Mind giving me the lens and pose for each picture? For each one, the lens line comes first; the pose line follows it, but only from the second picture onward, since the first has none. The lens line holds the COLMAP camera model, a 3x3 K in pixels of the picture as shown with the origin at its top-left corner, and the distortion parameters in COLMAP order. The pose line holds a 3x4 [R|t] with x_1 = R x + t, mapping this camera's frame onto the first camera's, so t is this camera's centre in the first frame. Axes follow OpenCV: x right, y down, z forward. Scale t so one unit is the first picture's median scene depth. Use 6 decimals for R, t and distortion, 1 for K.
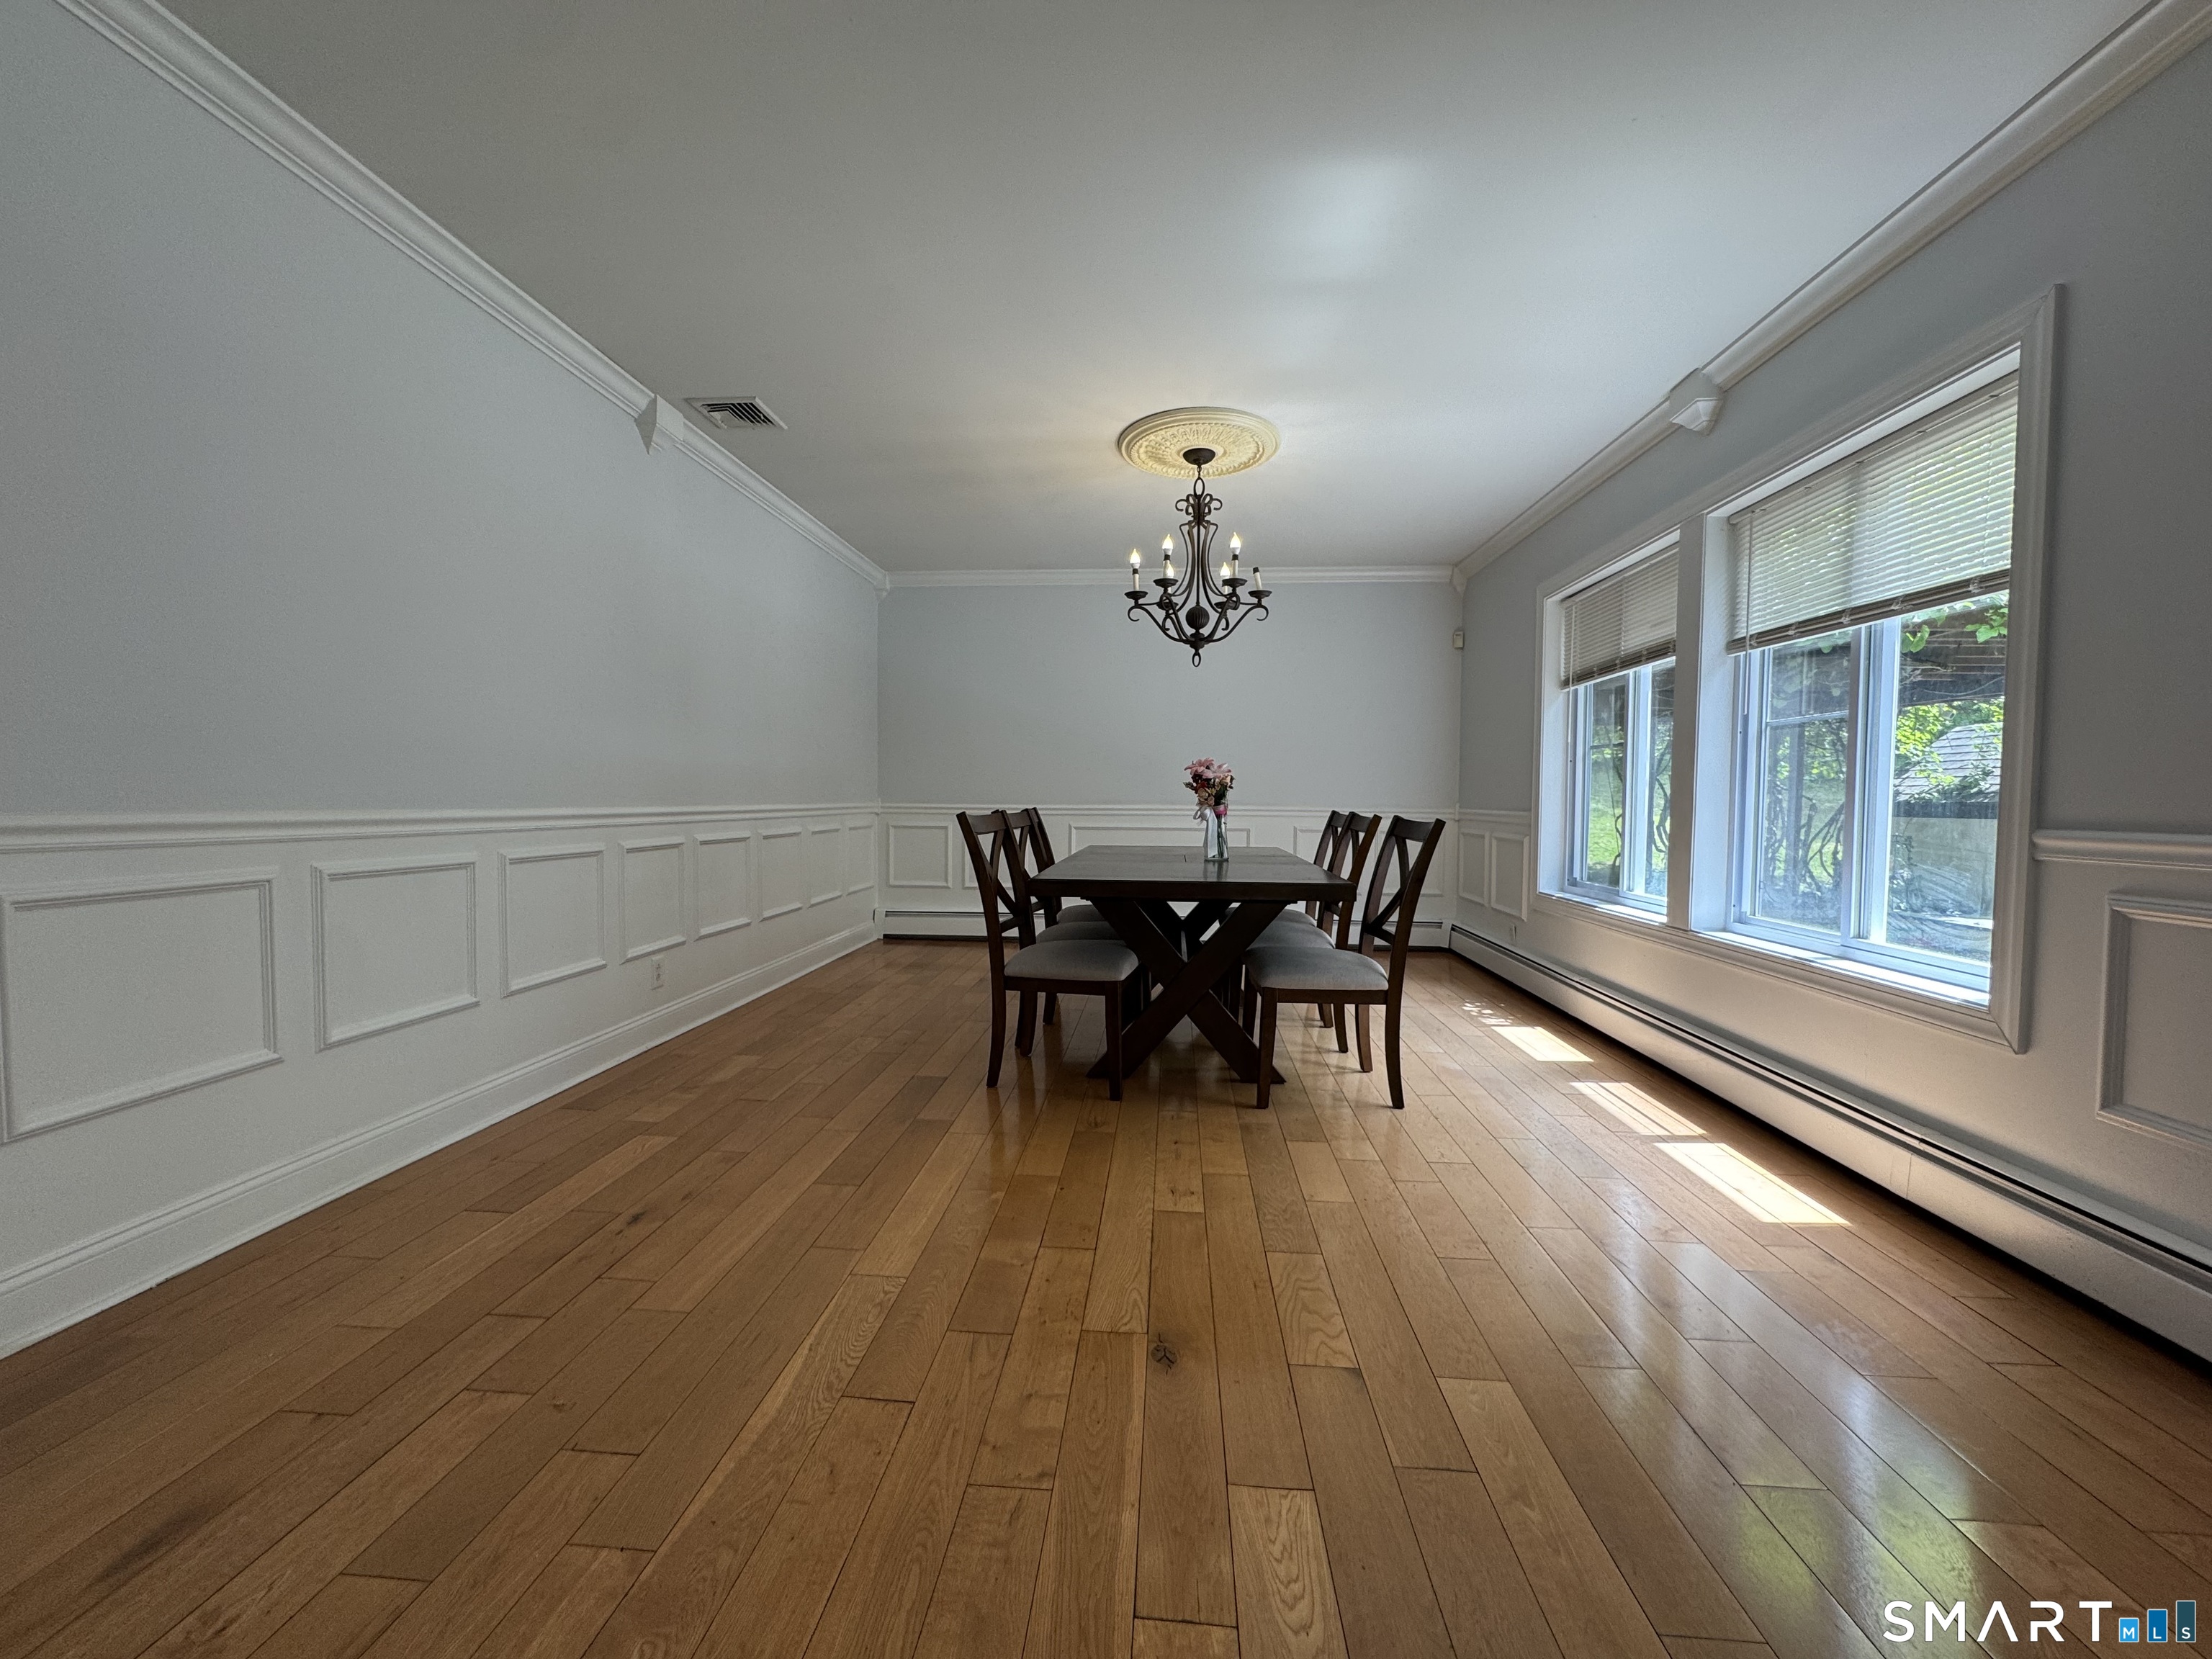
lens RADIAL K [[883.4, 0, 1108.6], [0, 883.4, 831.8], [0, 0, 1]] dist [-0.003578, 0.000181]
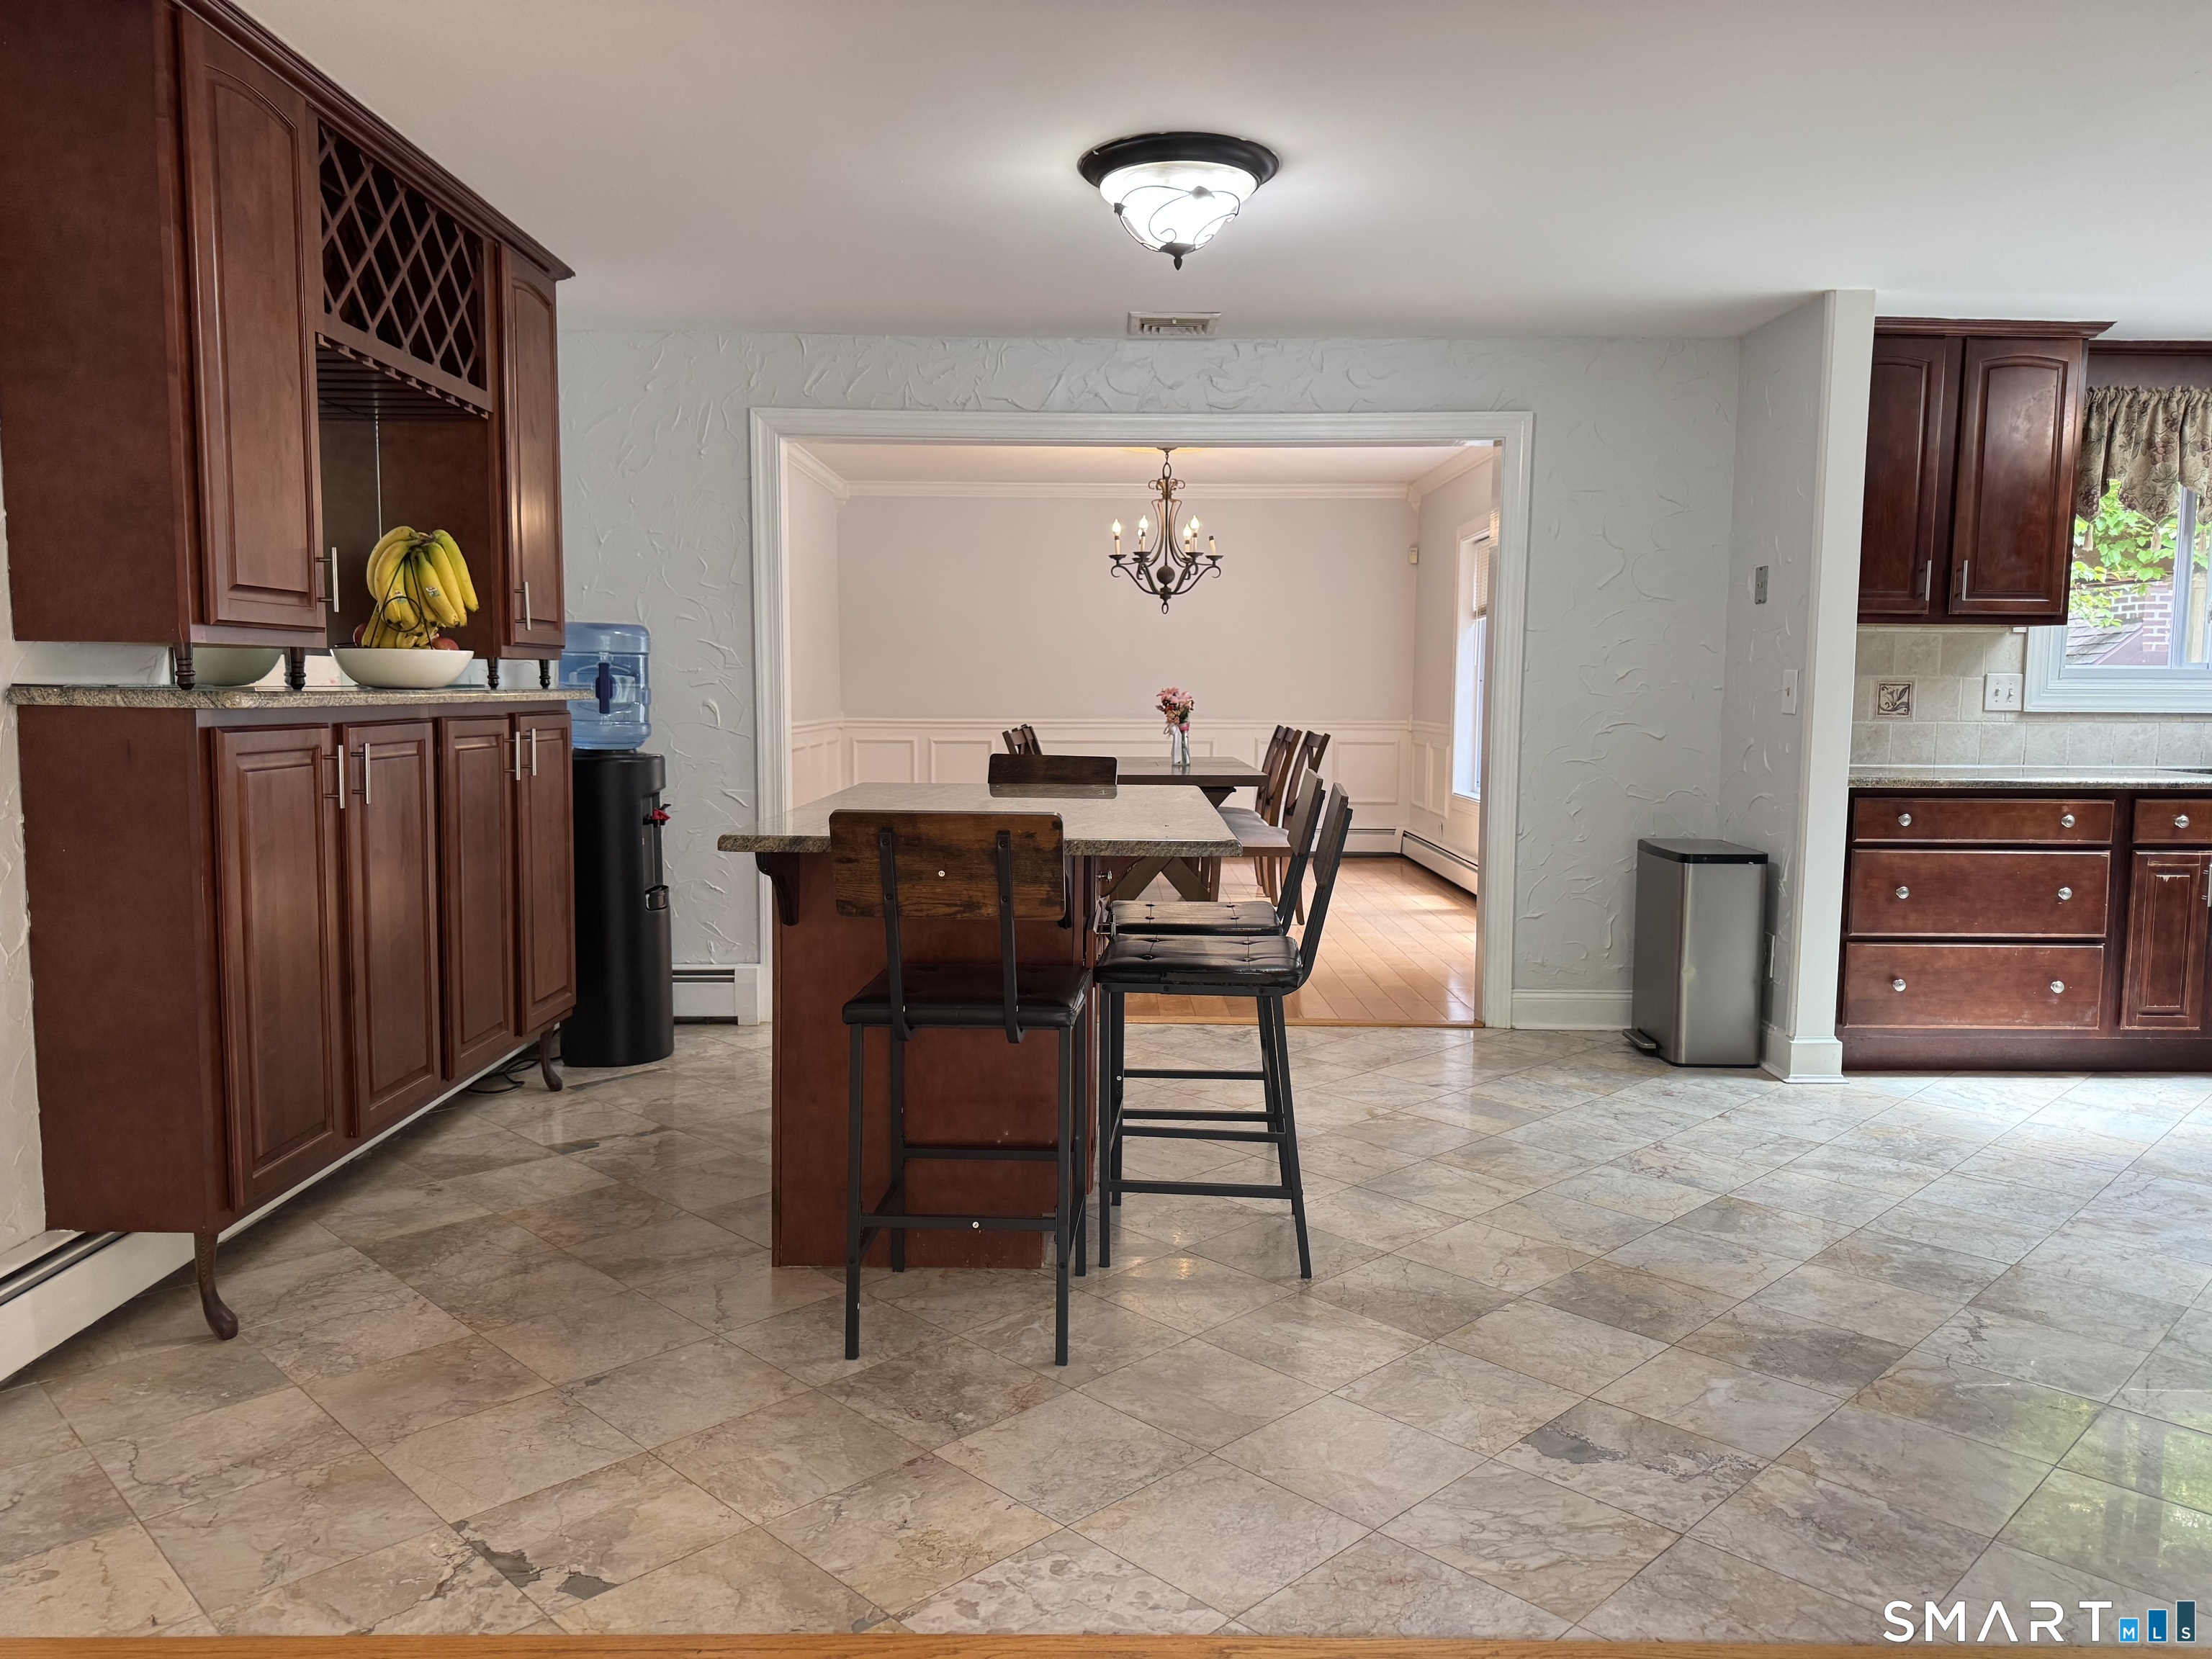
lens RADIAL K [[1563.6, 0, 1101.1], [0, 1563.6, 831.1], [0, 0, 1]] dist [0.081254, -0.000473]
pose [[0.997377, -0.010302, 0.071646, -0.159379], [0.006459, 0.998538, 0.053667, 0.004418], [-0.072094, -0.053063, 0.995985, -1.276195]]
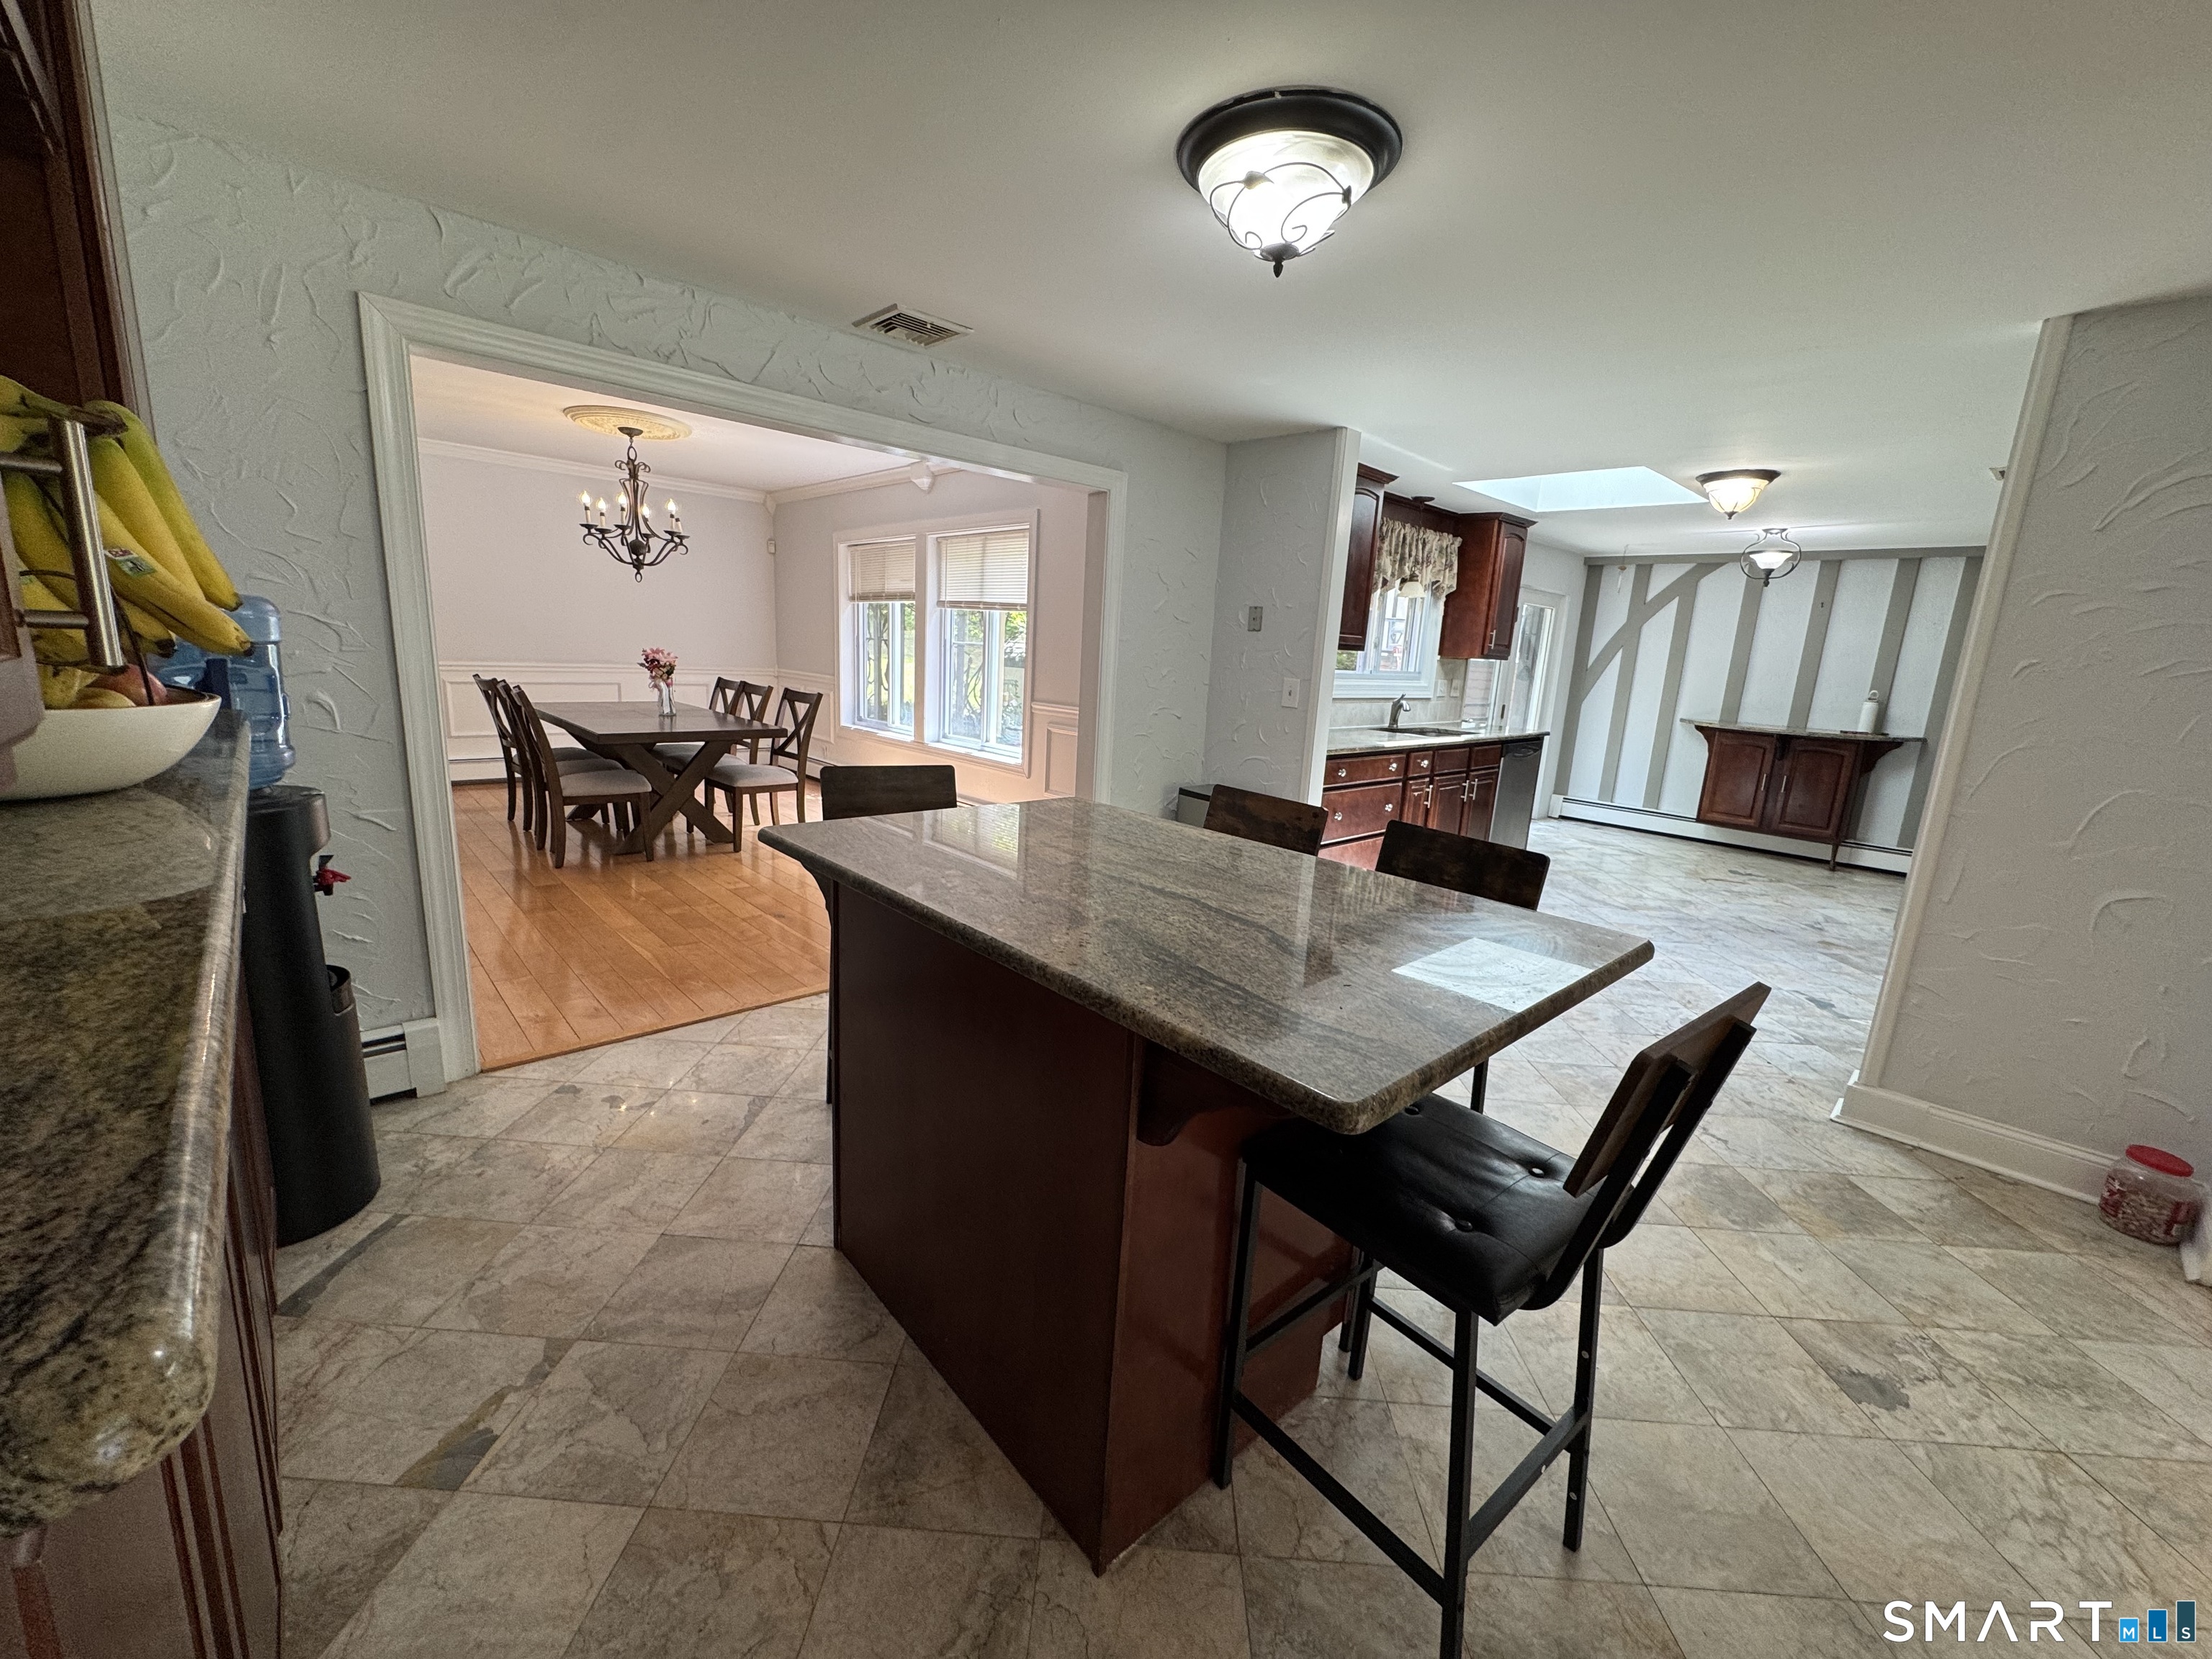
lens RADIAL K [[883.4, 0, 1104.4], [0, 883.4, 826.7], [0, 0, 1]] dist [-0.003578, 0.000181]
pose [[0.679001, -0.123509, 0.723673, -0.494231], [-0.017563, 0.982732, 0.184202, -0.071750], [-0.733927, -0.137783, 0.665106, -0.611399]]
